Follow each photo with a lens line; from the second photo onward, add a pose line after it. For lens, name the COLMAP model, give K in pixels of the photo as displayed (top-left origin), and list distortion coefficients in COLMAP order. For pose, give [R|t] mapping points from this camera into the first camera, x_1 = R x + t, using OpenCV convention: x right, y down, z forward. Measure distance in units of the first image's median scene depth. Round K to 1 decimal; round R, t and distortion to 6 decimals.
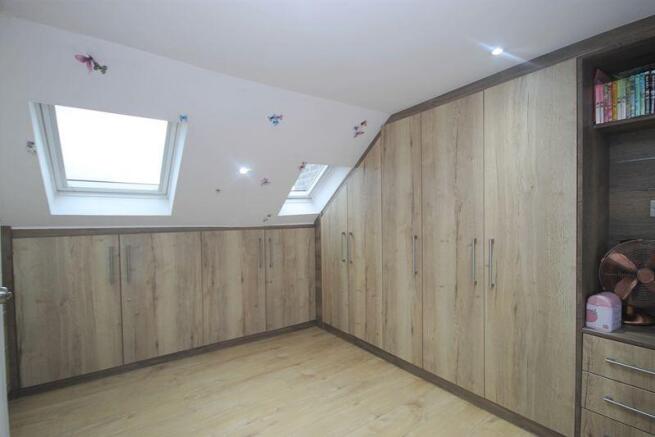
lens RADIAL K [[308.2, 0, 327.5], [0, 308.2, 218.5], [0, 0, 1]] dist [-0.002407, -0.000176]
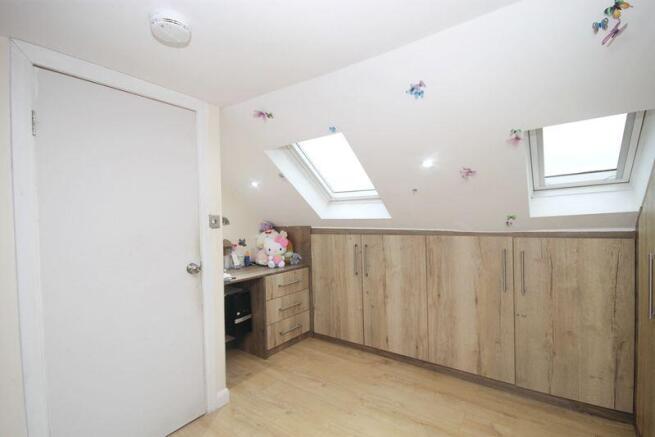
lens RADIAL K [[308.2, 0, 327.5], [0, 308.2, 218.5], [0, 0, 1]] dist [-0.002407, -0.000176]
pose [[0.320451, 0.005463, -0.947249, 0.362225], [0.014056, 0.999846, 0.010522, -0.021926], [0.947161, -0.016687, 0.320325, 0.441972]]
